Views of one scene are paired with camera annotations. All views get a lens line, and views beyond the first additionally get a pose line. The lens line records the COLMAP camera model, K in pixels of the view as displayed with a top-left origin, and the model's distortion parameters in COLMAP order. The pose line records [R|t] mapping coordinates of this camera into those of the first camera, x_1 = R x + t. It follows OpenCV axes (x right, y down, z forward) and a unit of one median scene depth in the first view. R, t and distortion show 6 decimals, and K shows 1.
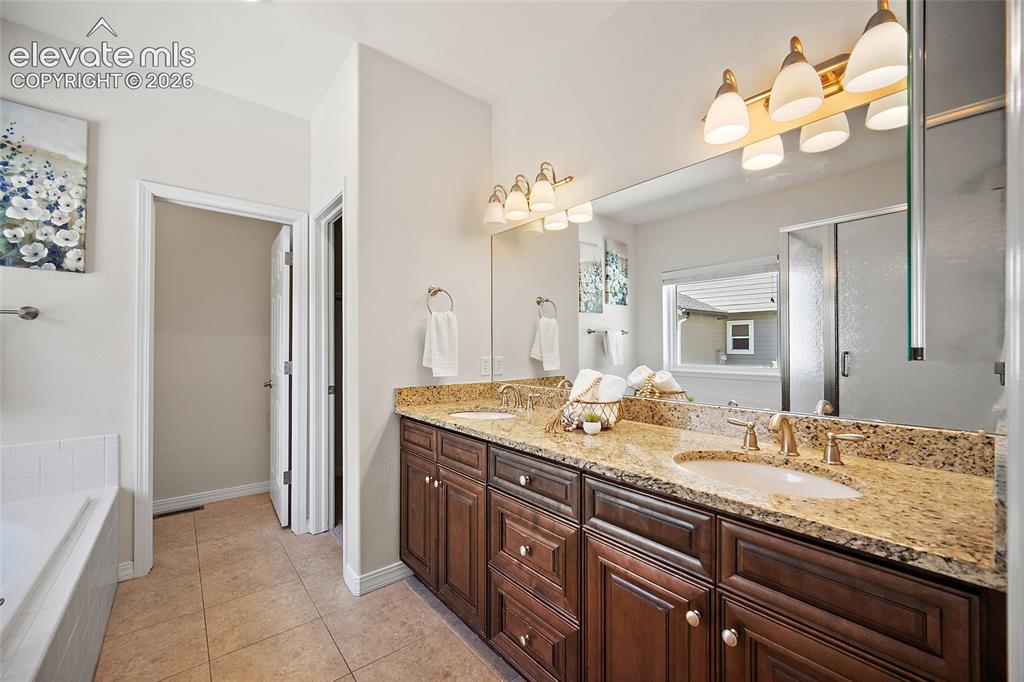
lens RADIAL K [[401.6, 0, 510.7], [0, 401.6, 345.8], [0, 0, 1]] dist [-0.002718, 0.000417]
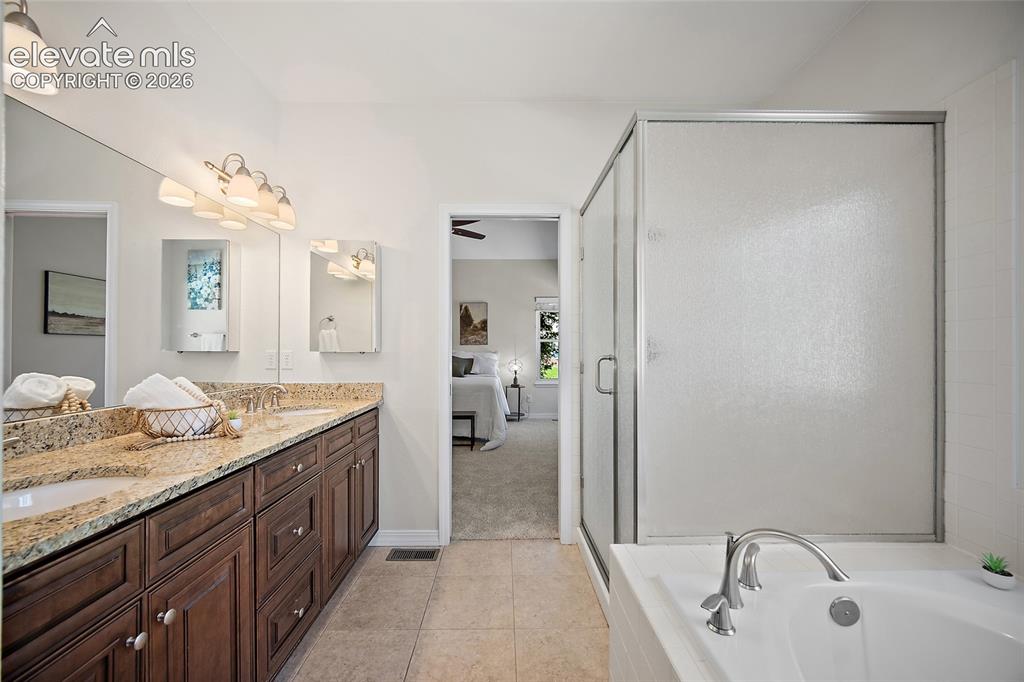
lens RADIAL K [[401.6, 0, 511.3], [0, 401.6, 347.5], [0, 0, 1]] dist [-0.002718, 0.000417]
pose [[-0.778300, 0.000107, 0.627893, -0.917231], [-0.005453, 0.999961, -0.006930, 0.005402], [-0.627869, -0.008817, -0.778269, 1.224483]]
